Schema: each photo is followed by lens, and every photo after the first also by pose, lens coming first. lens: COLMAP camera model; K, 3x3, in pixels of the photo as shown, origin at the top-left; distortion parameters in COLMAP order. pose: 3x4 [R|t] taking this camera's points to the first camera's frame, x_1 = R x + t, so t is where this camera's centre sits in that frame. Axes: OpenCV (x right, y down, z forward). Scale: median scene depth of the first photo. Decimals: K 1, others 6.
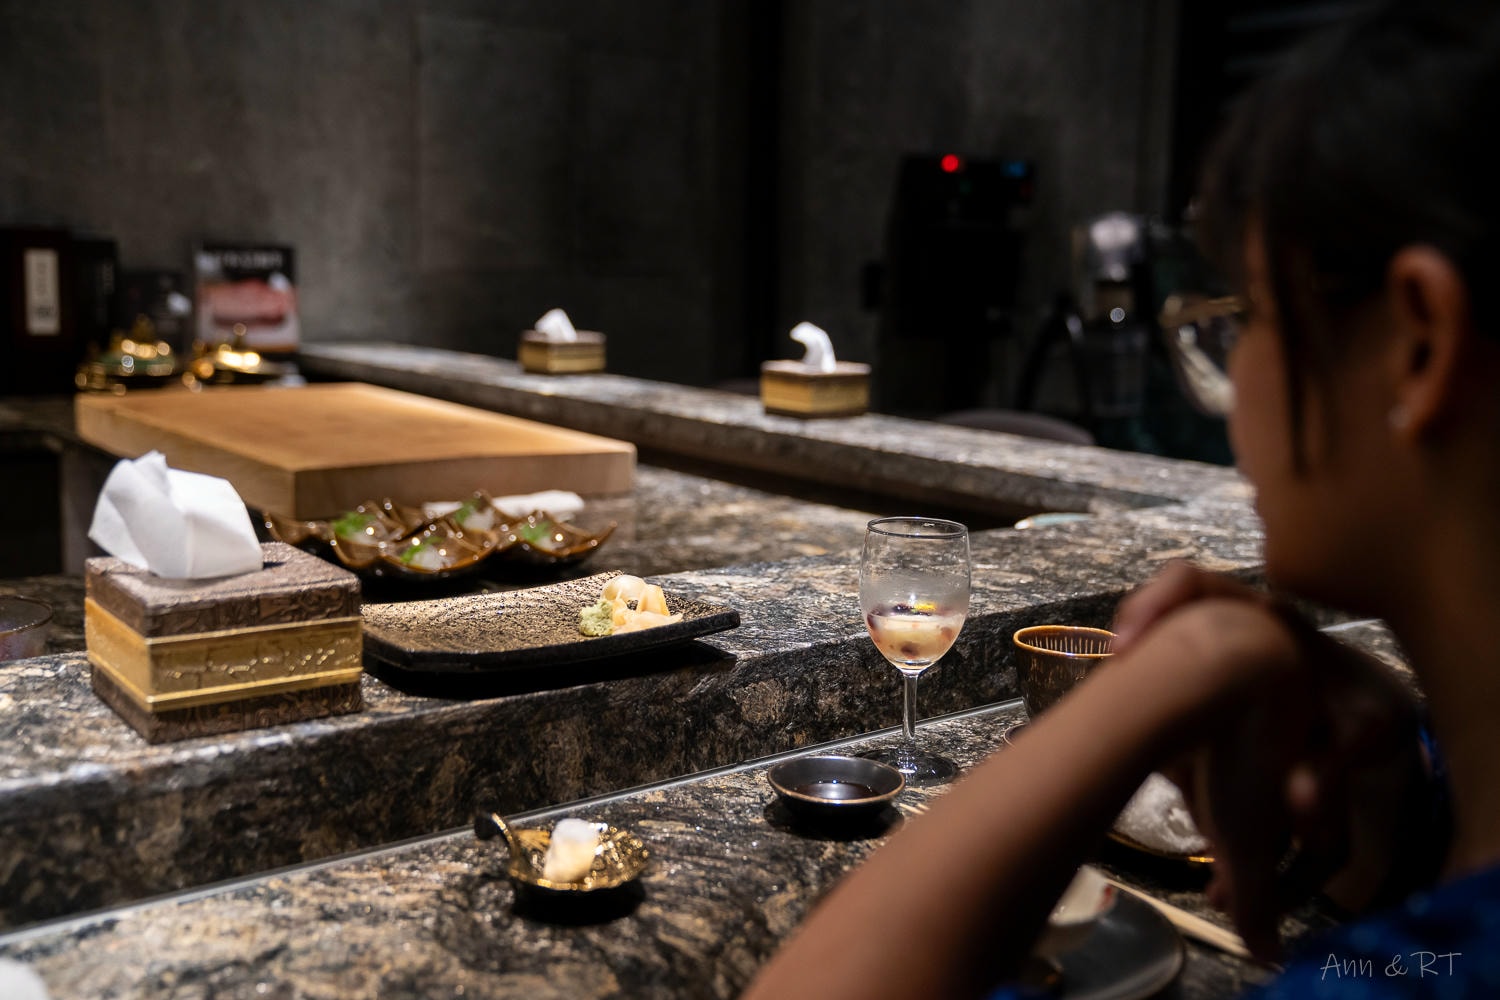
lens RADIAL K [[1605.3, 0, 749.6], [0, 1605.3, 498.4], [0, 0, 1]] dist [-0.003569, 0.000000]
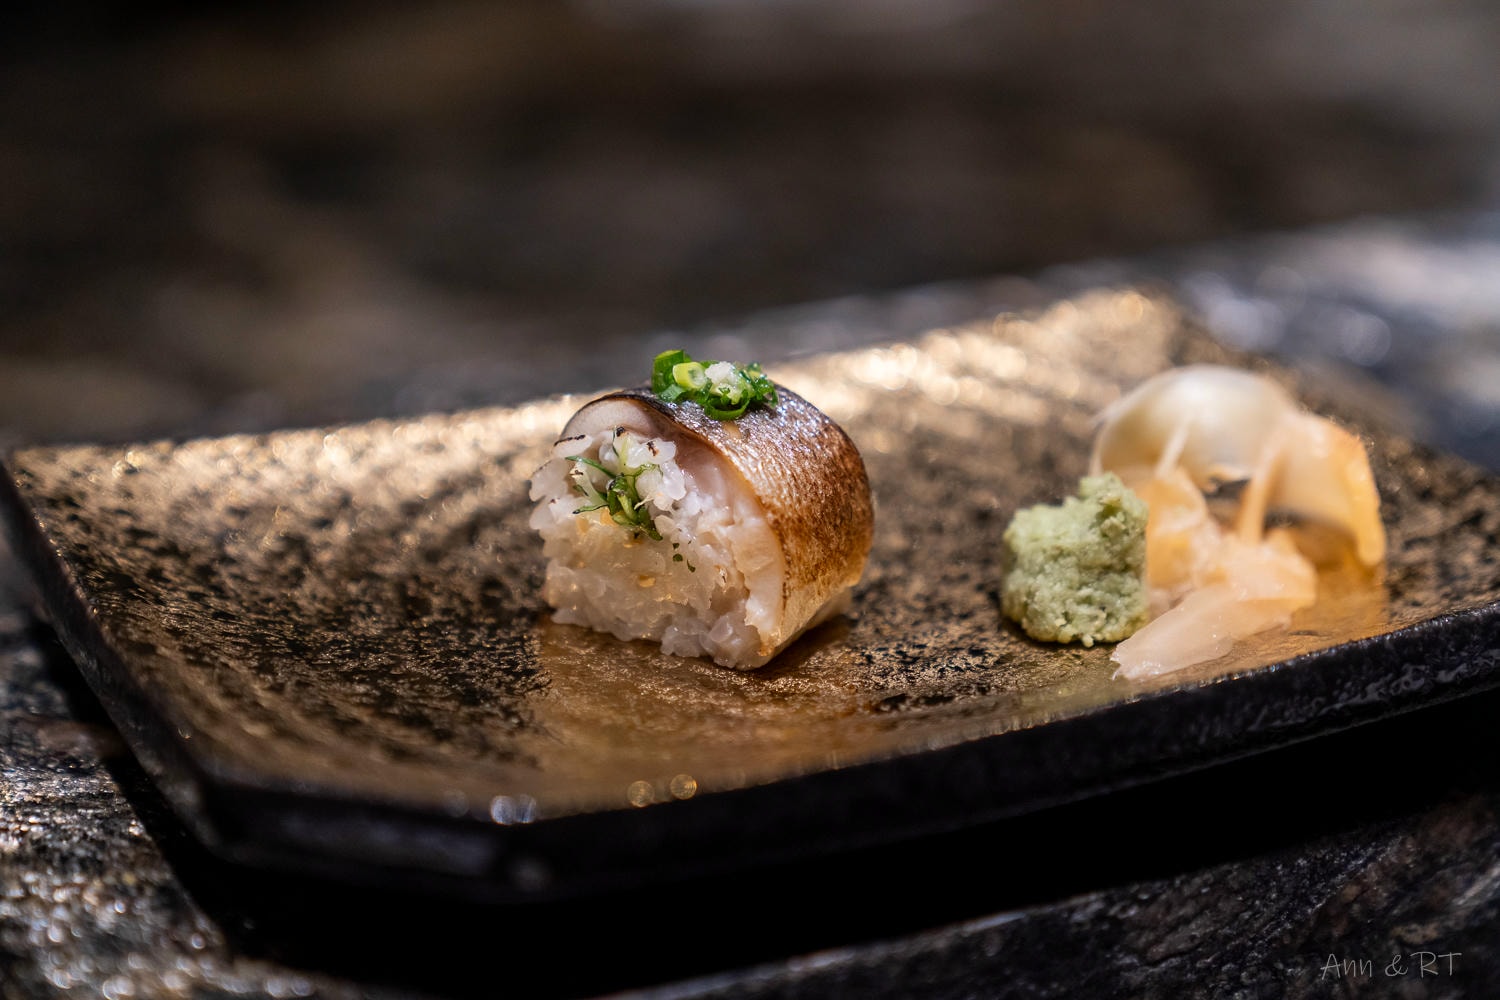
lens RADIAL K [[3025.8, 0, 750.0], [0, 3025.8, 500.0], [0, 0, 1]] dist [0.001359, 0.000000]
pose [[0.982696, 0.057266, -0.176151, -0.065964], [-0.019694, 0.977919, 0.208052, -0.026643], [0.184176, -0.200983, 0.962125, 0.577568]]
